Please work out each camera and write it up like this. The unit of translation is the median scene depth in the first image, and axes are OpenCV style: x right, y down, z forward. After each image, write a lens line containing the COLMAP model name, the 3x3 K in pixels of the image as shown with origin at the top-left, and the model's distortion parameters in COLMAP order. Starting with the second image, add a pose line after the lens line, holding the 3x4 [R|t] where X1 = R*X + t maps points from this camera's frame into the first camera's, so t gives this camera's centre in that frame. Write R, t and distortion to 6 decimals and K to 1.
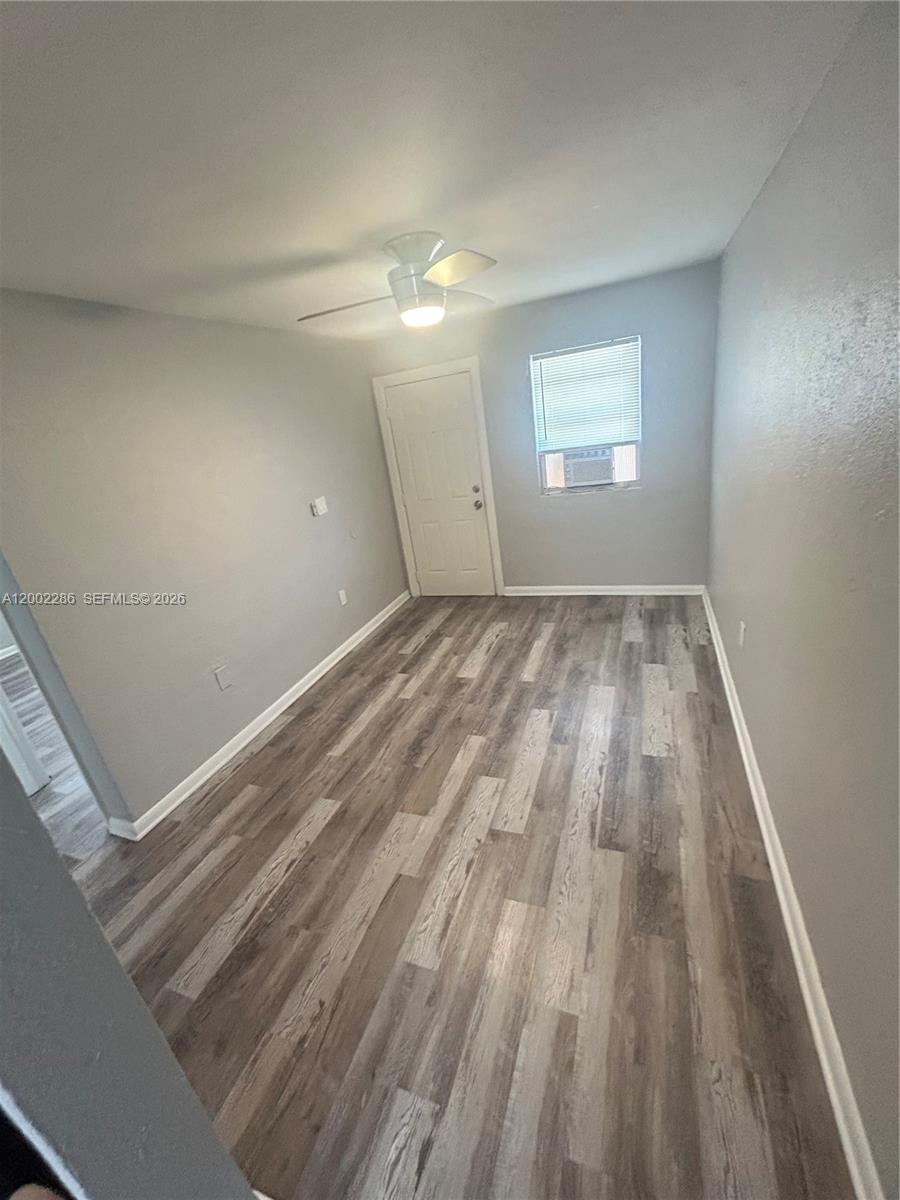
lens RADIAL K [[488.7, 0, 451.5], [0, 488.7, 599.3], [0, 0, 1]] dist [0.004864, 0.000112]
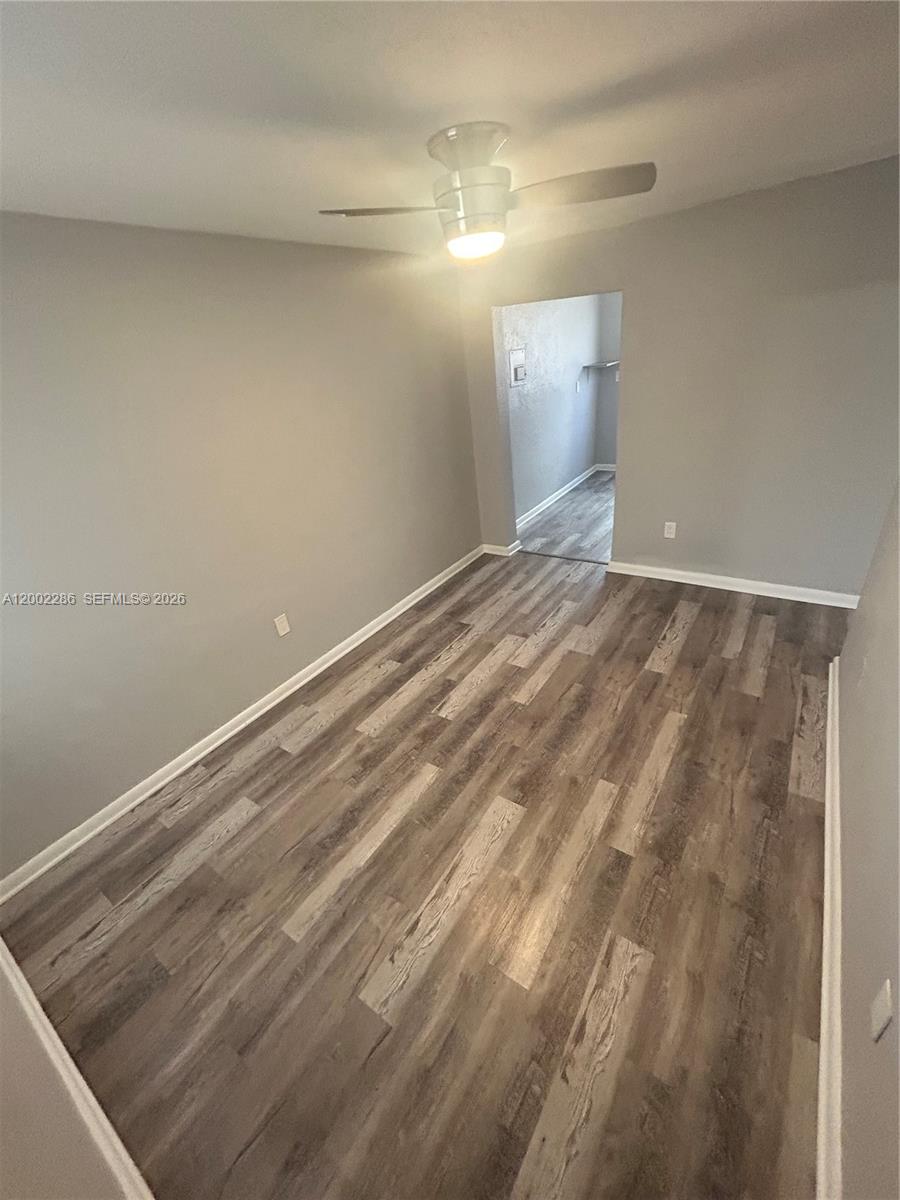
lens RADIAL K [[488.7, 0, 447.3], [0, 488.7, 597.0], [0, 0, 1]] dist [0.004864, 0.000112]
pose [[-0.936980, 0.110240, 0.331534, -0.146664], [0.319582, 0.653905, 0.685767, -0.526727], [-0.141193, 0.748502, -0.647927, 1.330027]]
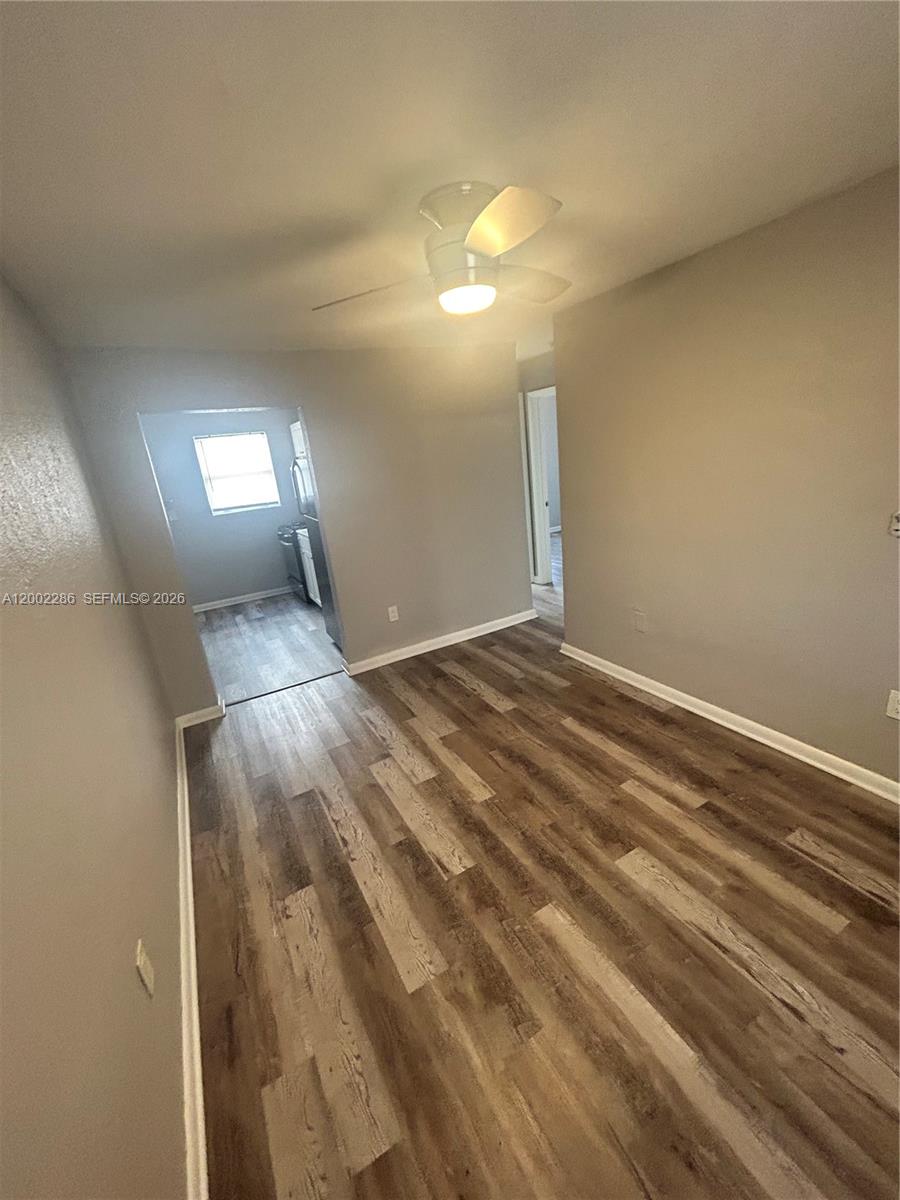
lens RADIAL K [[488.7, 0, 448.4], [0, 488.7, 598.7], [0, 0, 1]] dist [0.004864, 0.000112]
pose [[-0.624623, 0.424166, -0.655690, 0.454900], [-0.083062, 0.798782, 0.595859, -0.456466], [0.776496, 0.426650, -0.463706, 1.056135]]
